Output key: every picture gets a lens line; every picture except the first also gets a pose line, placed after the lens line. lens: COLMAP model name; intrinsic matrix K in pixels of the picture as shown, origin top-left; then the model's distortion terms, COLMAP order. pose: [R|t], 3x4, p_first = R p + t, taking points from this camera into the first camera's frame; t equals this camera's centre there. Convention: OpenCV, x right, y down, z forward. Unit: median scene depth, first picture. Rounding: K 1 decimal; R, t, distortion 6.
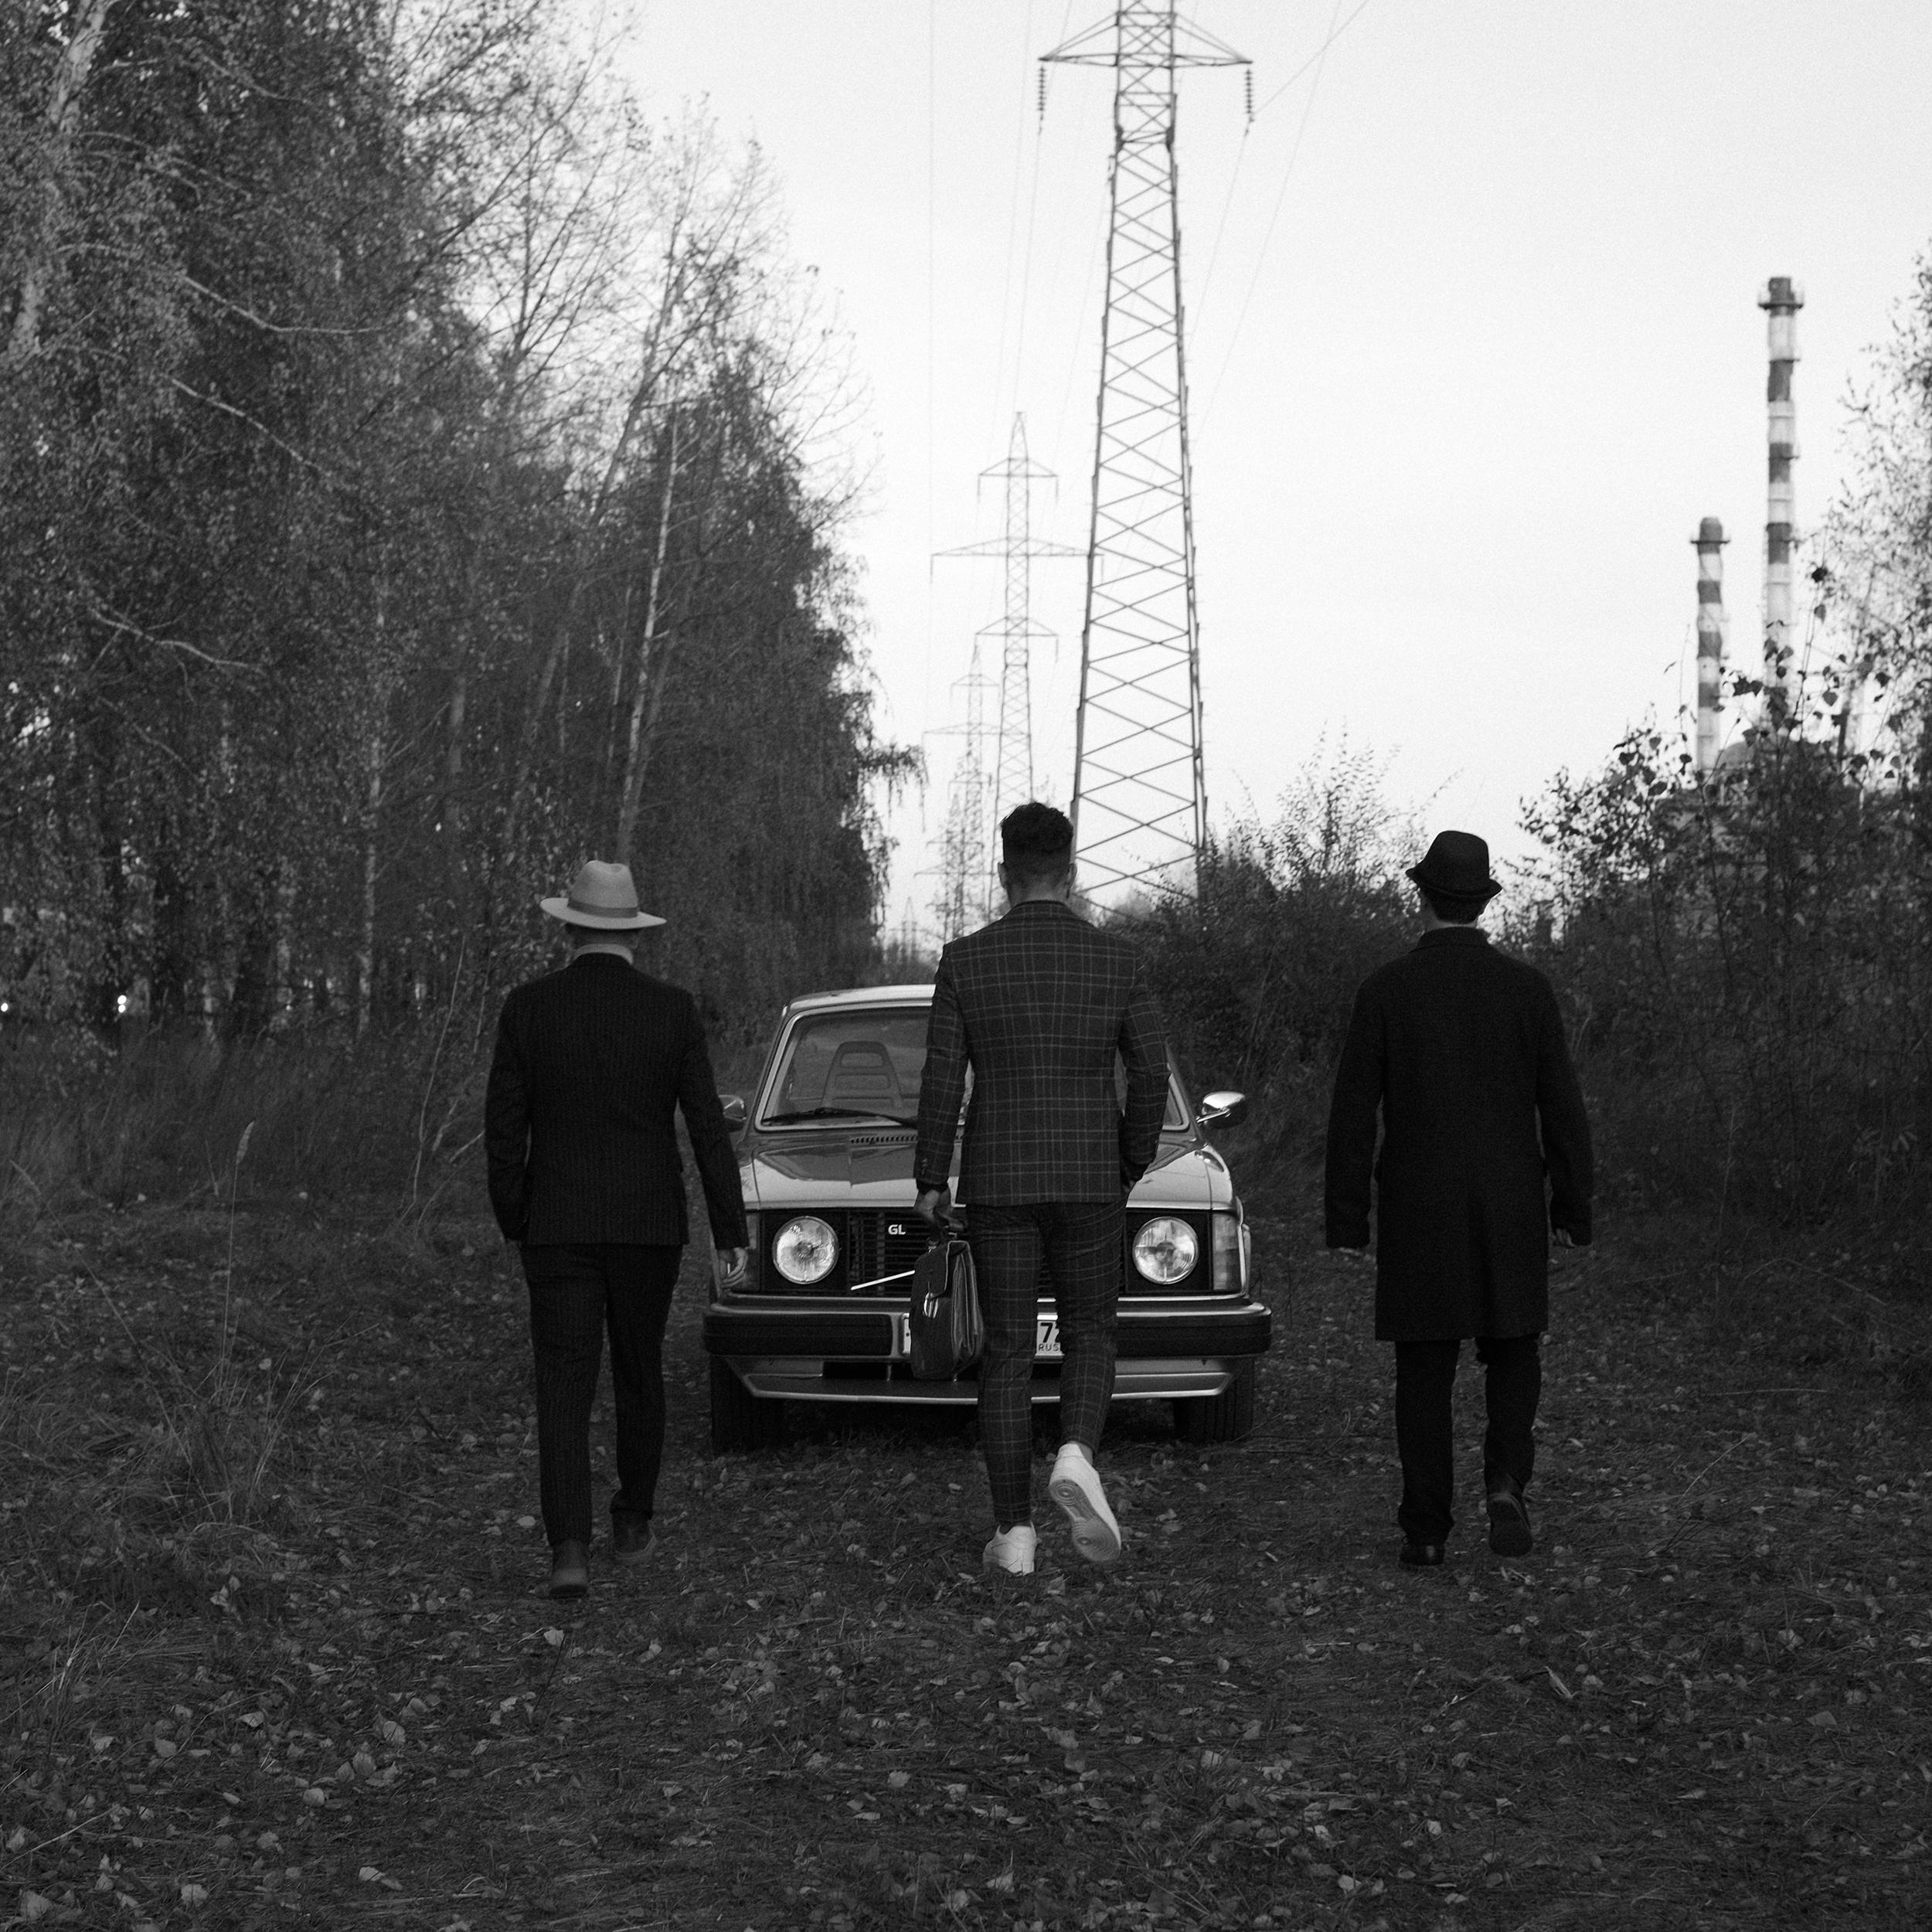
lens RADIAL K [[4306.8, 0, 962.9], [0, 4306.8, 967.4], [0, 0, 1]] dist [-0.052542, 0.000000]
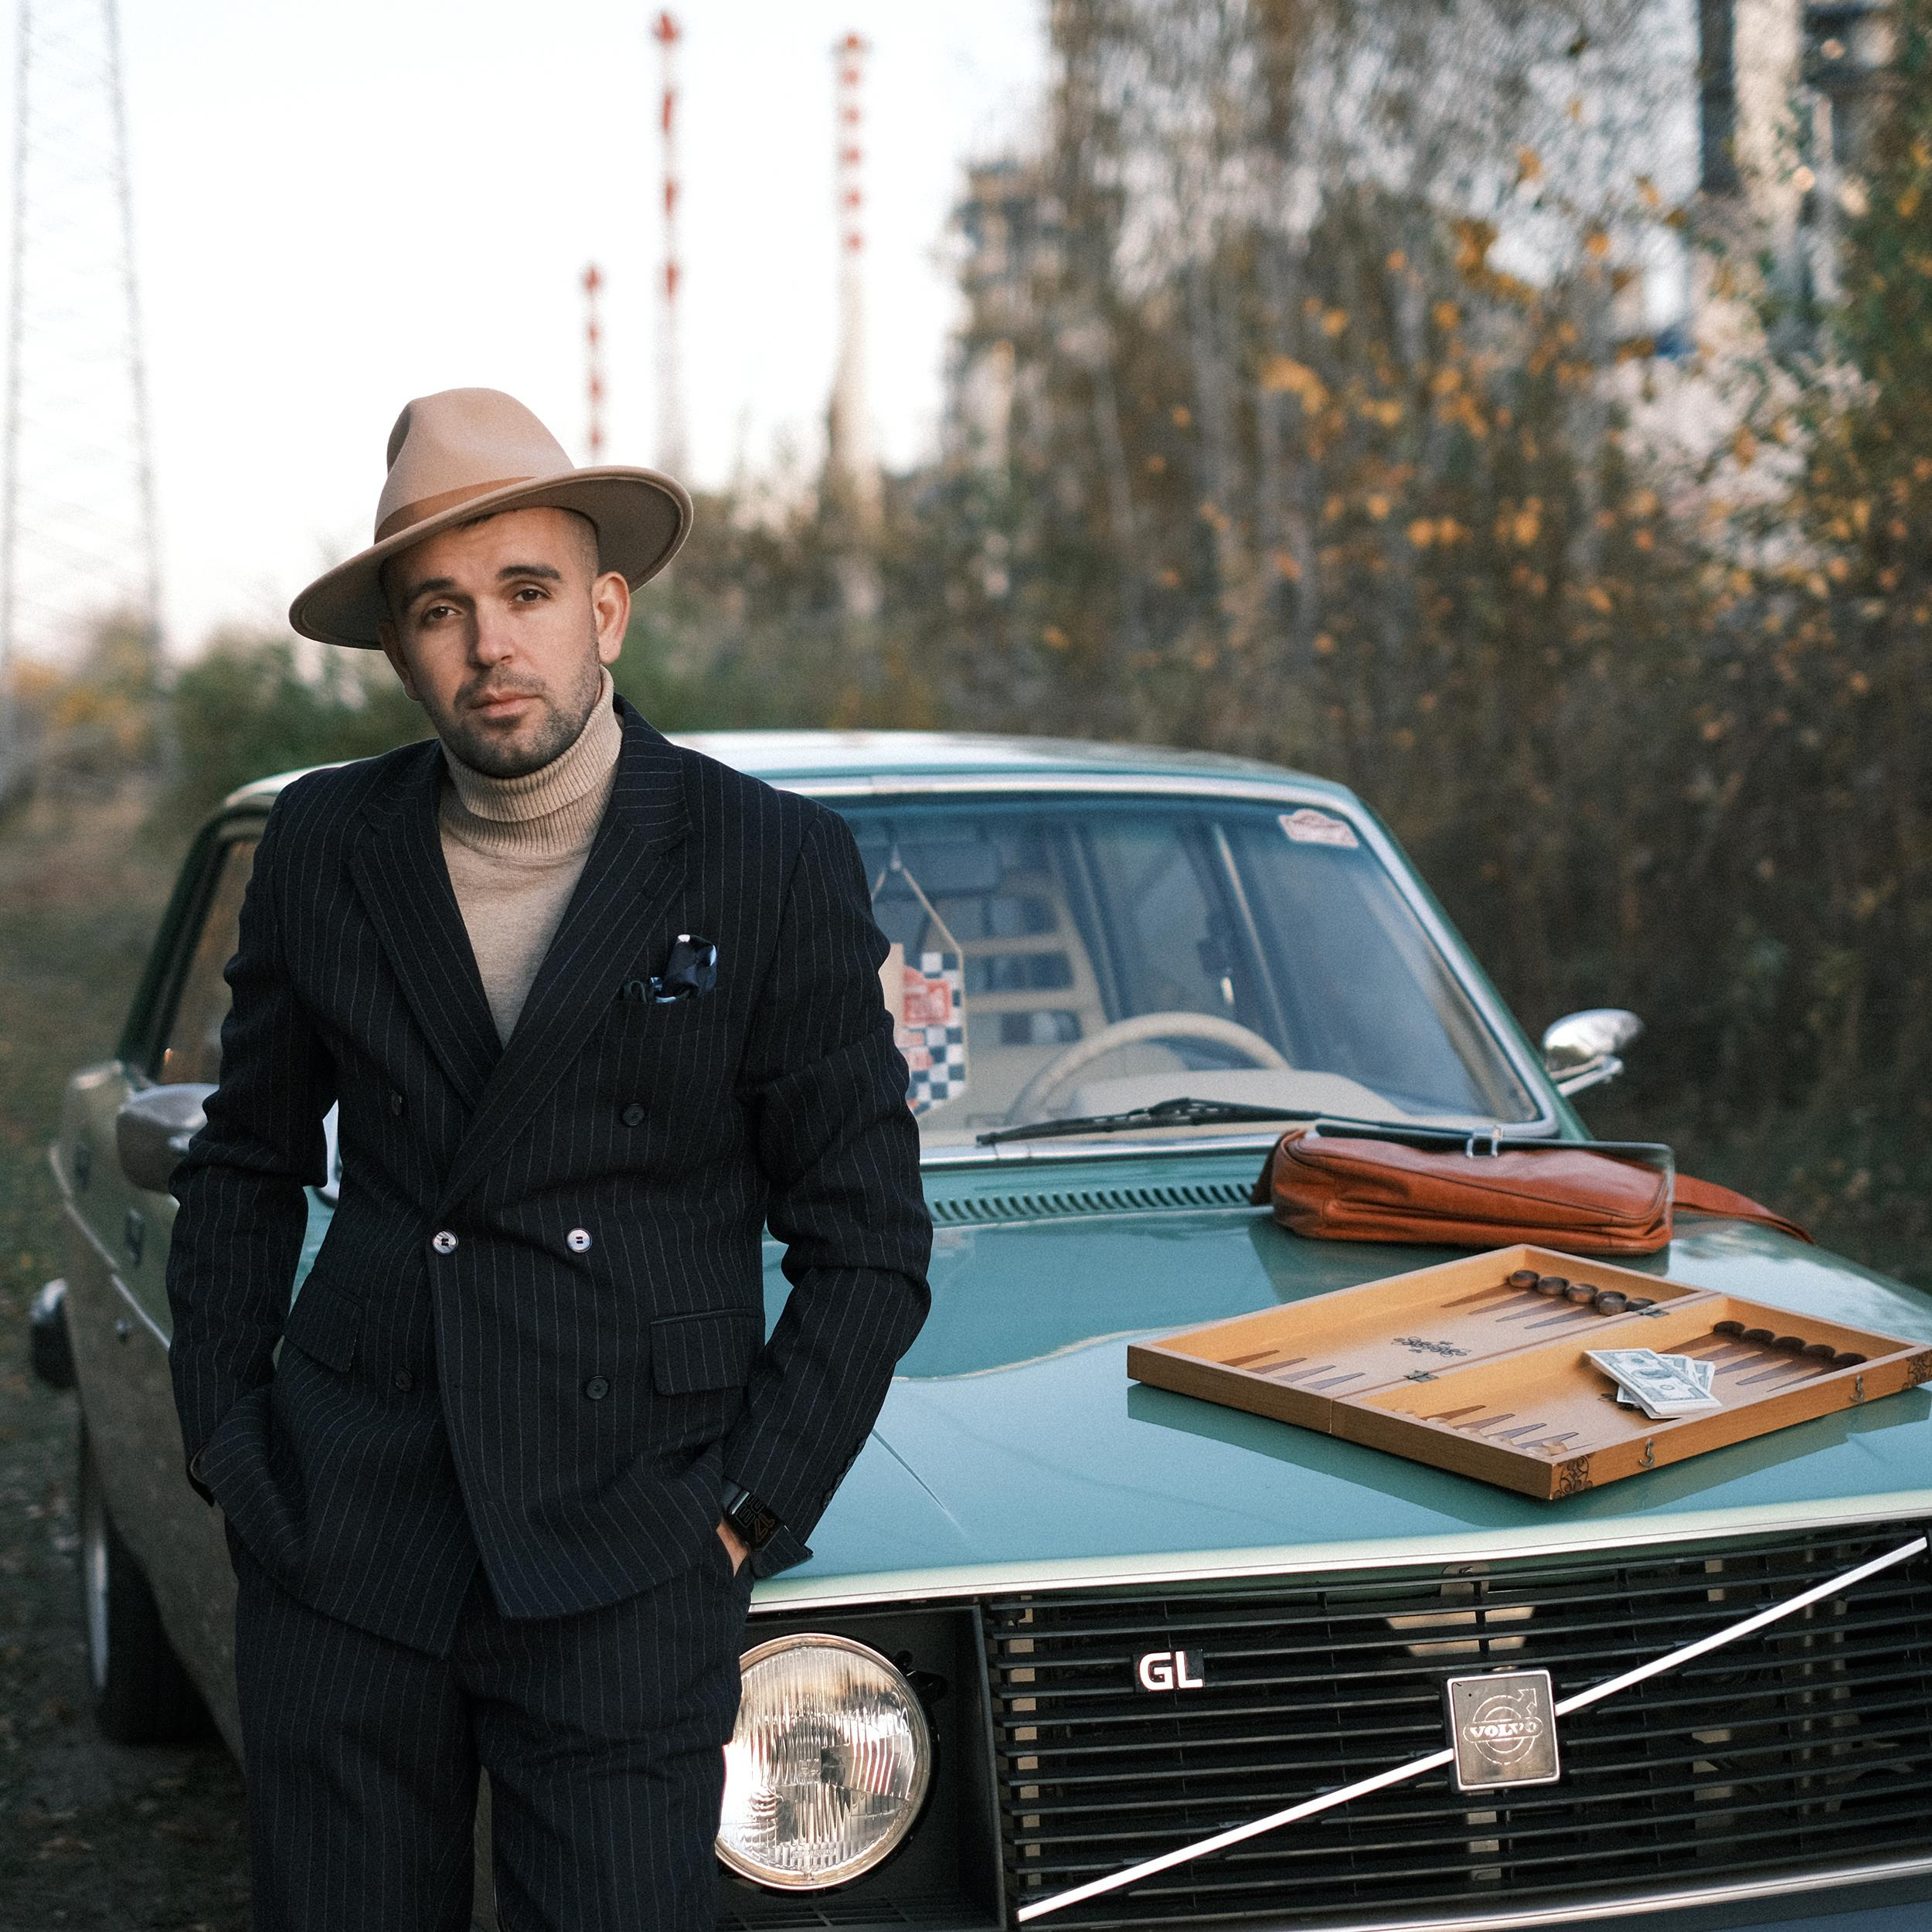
lens RADIAL K [[4306.8, 0, 971.4], [0, 4306.8, 967.2], [0, 0, 1]] dist [-0.052542, 0.000000]
pose [[0.965138, -0.039123, 0.258801, -0.018976], [0.024372, 0.997903, 0.059961, 0.000677], [-0.260604, -0.051564, 0.964068, 0.156283]]
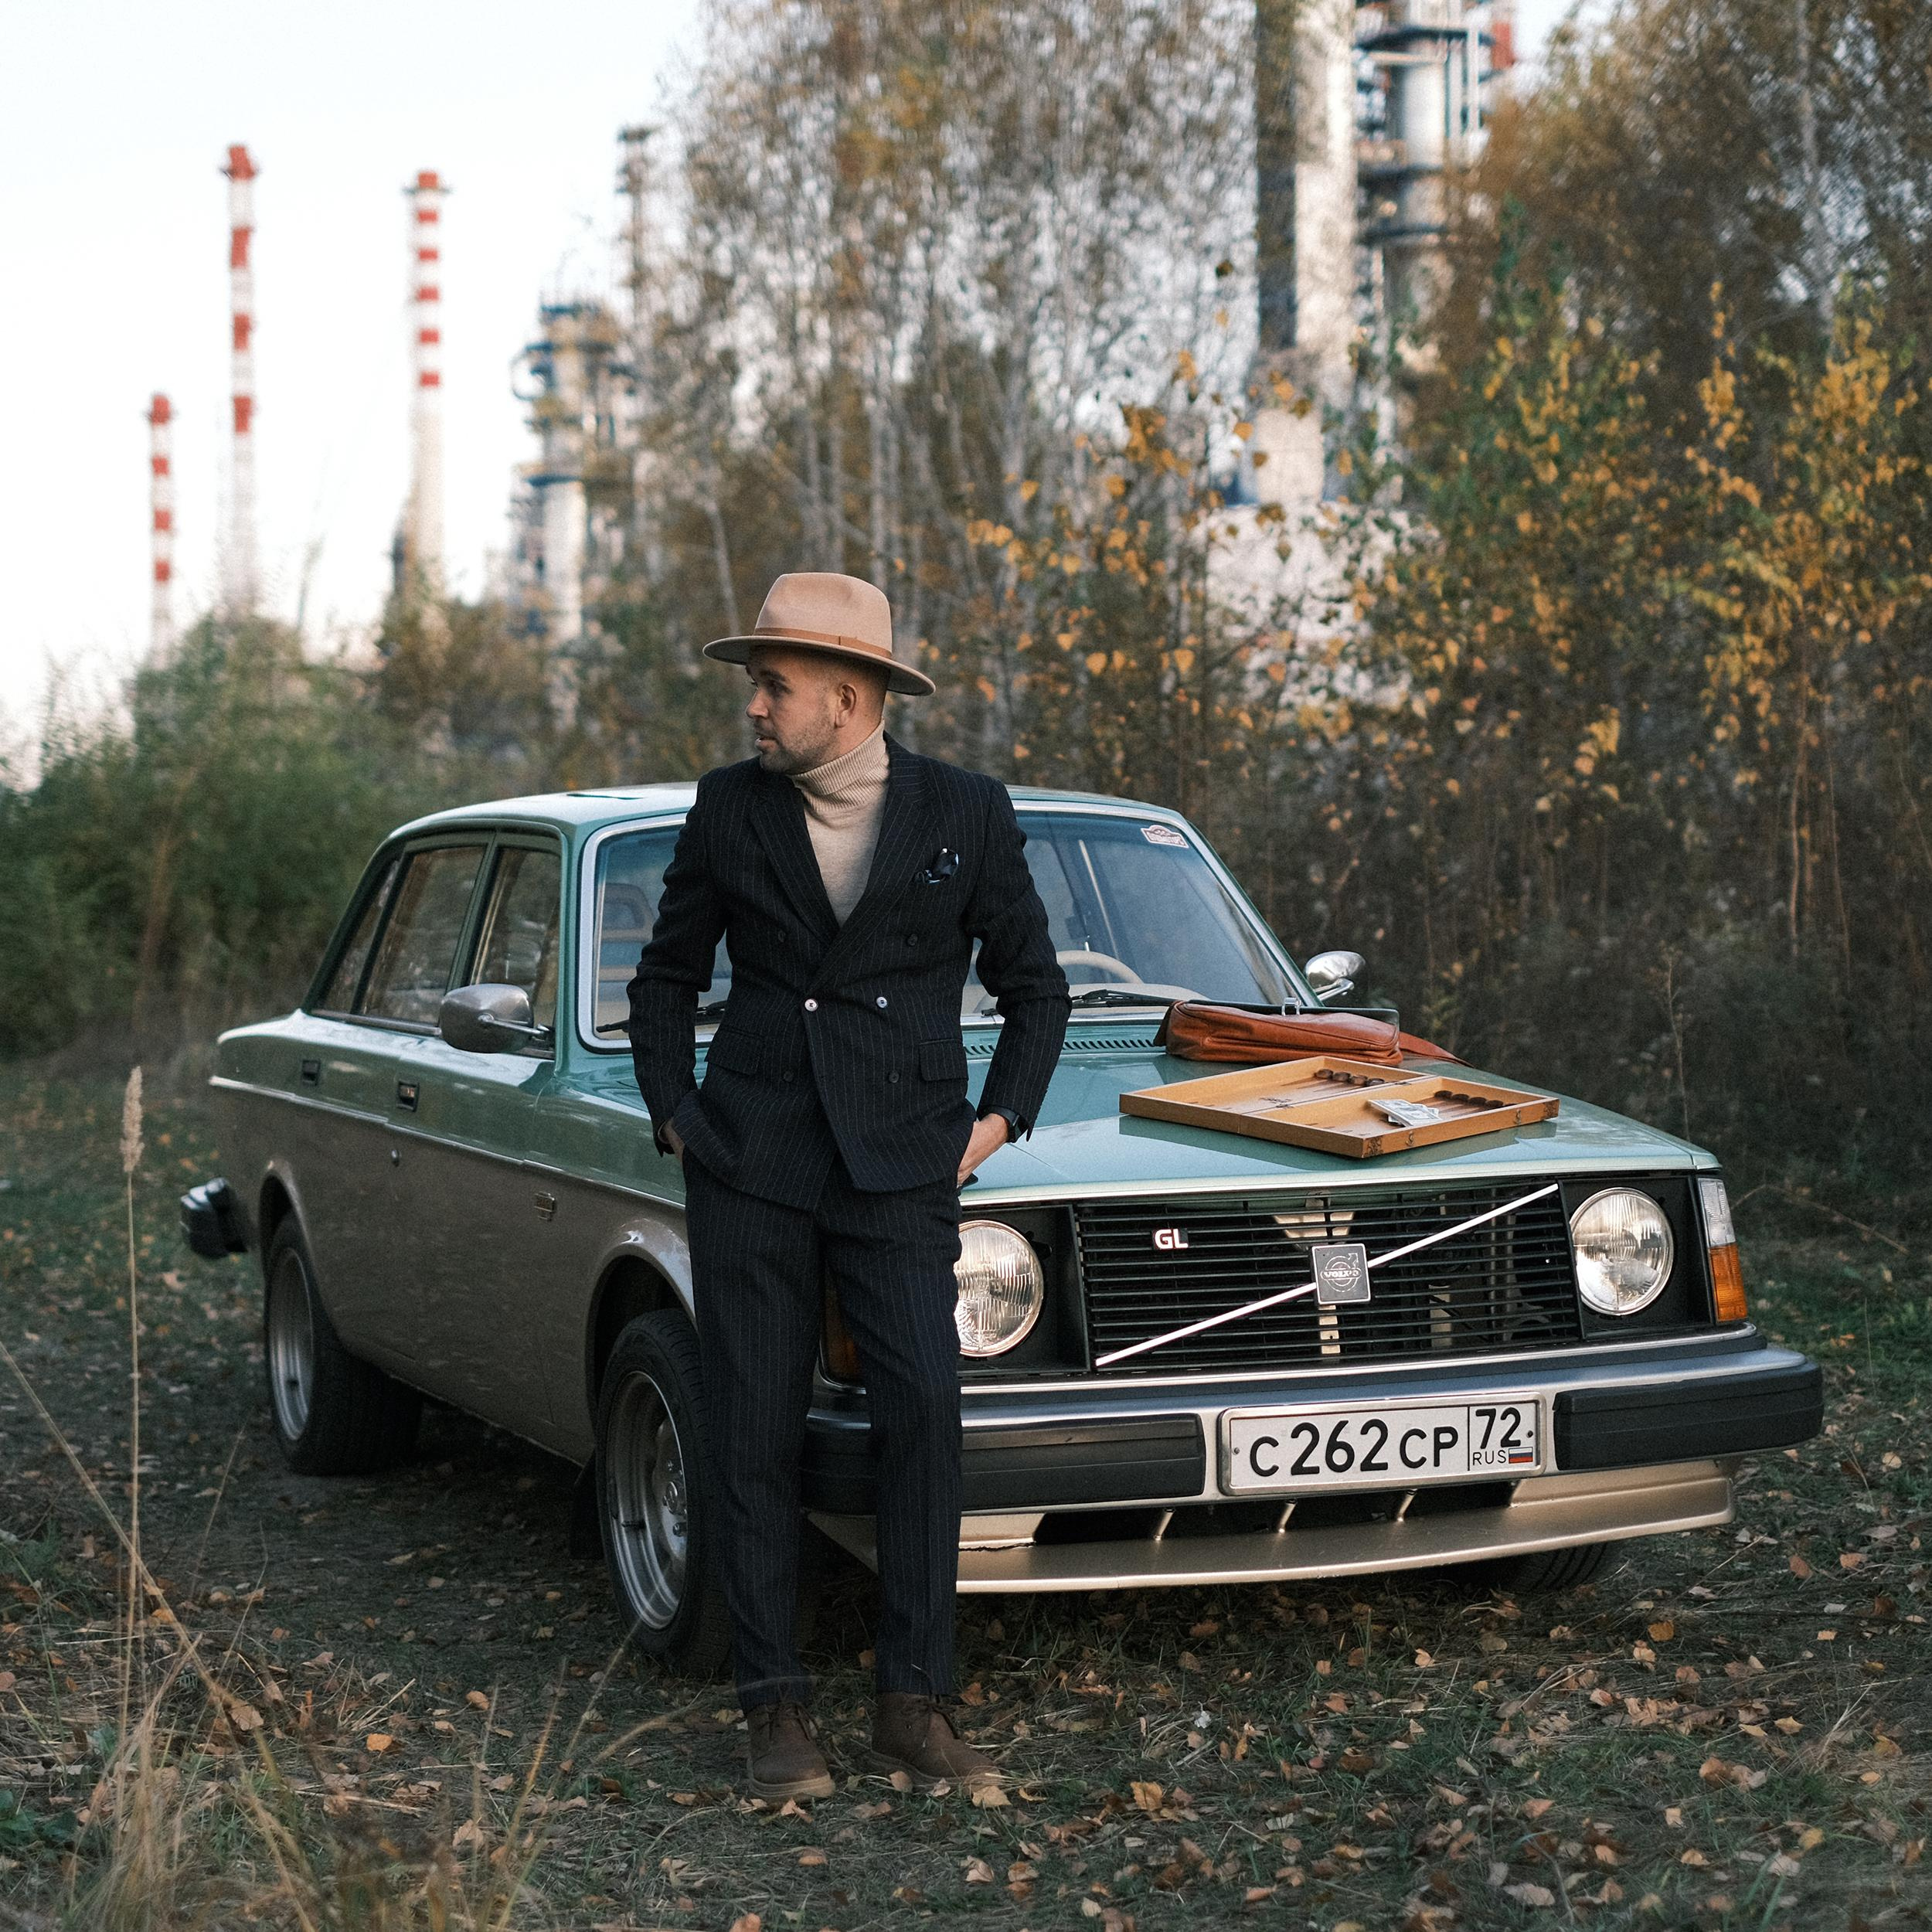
lens RADIAL K [[4306.8, 0, 963.1], [0, 4306.8, 960.3], [0, 0, 1]] dist [-0.052542, 0.000000]
pose [[0.934364, -0.026878, 0.355304, -0.043750], [0.017820, 0.999428, 0.028741, 0.003018], [-0.355873, -0.020523, 0.934309, 0.113275]]
